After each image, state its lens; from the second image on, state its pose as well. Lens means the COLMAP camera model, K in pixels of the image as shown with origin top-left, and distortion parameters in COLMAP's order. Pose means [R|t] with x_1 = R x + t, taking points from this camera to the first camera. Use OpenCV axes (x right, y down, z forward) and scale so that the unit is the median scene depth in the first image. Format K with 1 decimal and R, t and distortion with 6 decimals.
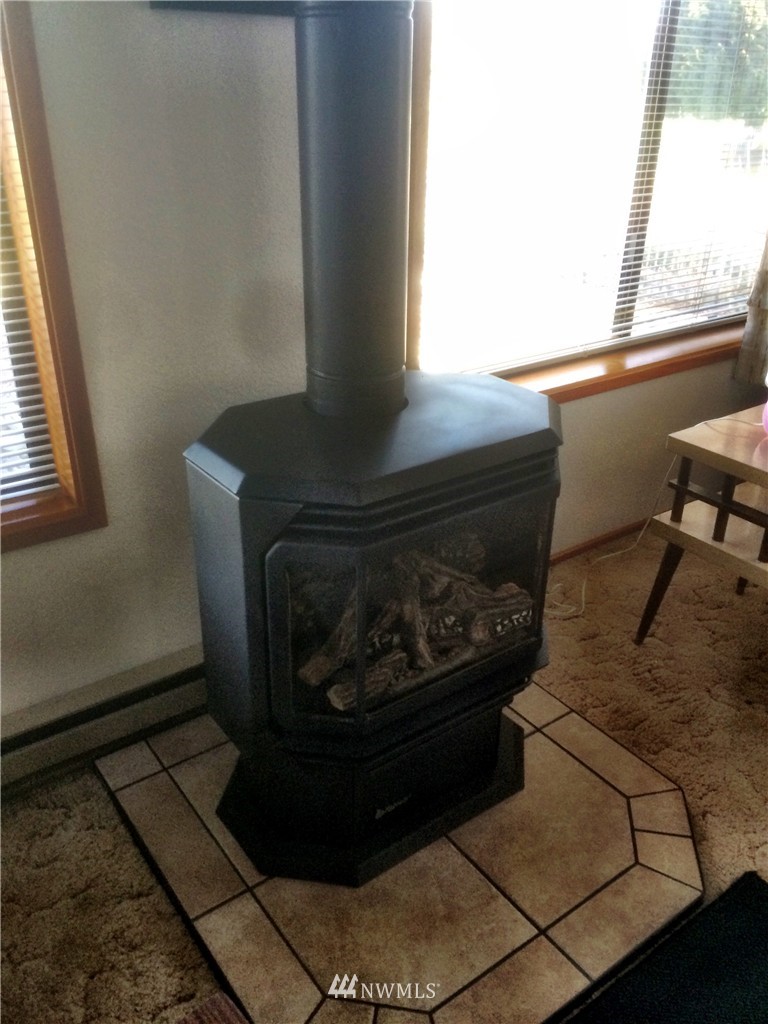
lens RADIAL K [[858.0, 0, 383.4], [0, 858.0, 512.2], [0, 0, 1]] dist [0.002591, 0.000191]
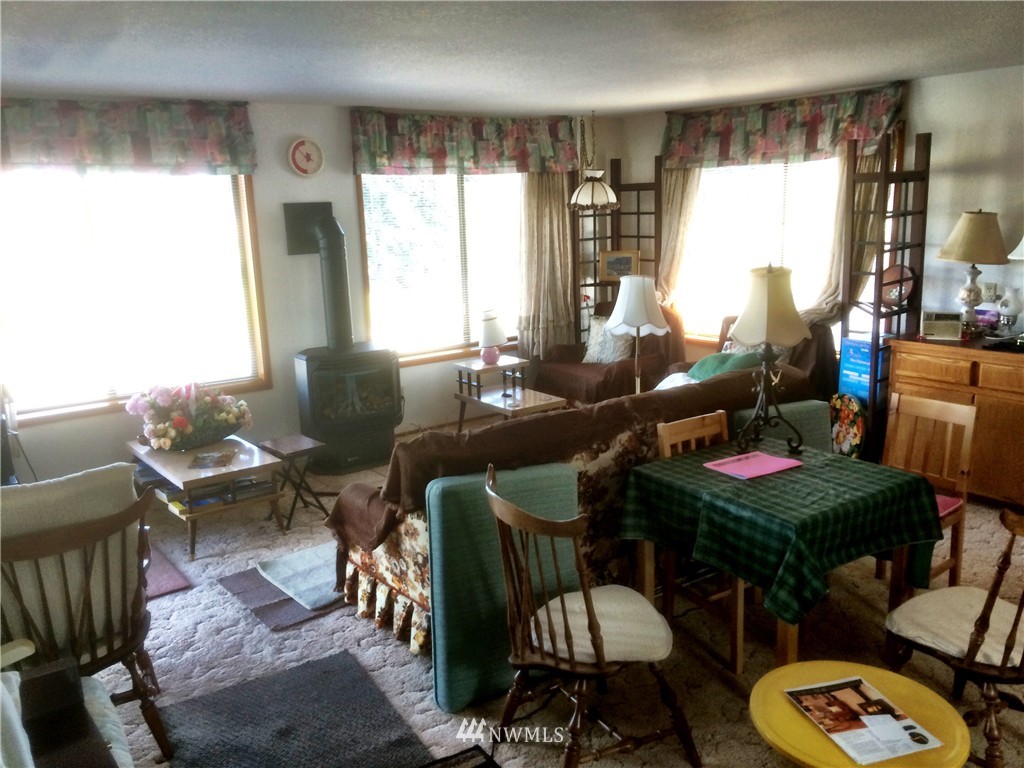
lens RADIAL K [[858.0, 0, 512.8], [0, 858.0, 385.4], [0, 0, 1]] dist [0.002591, 0.000191]
pose [[0.998906, -0.046728, 0.001993, 0.689985], [0.045672, 0.965379, -0.256820, 1.012977], [0.010076, 0.256630, 0.966457, -2.527824]]
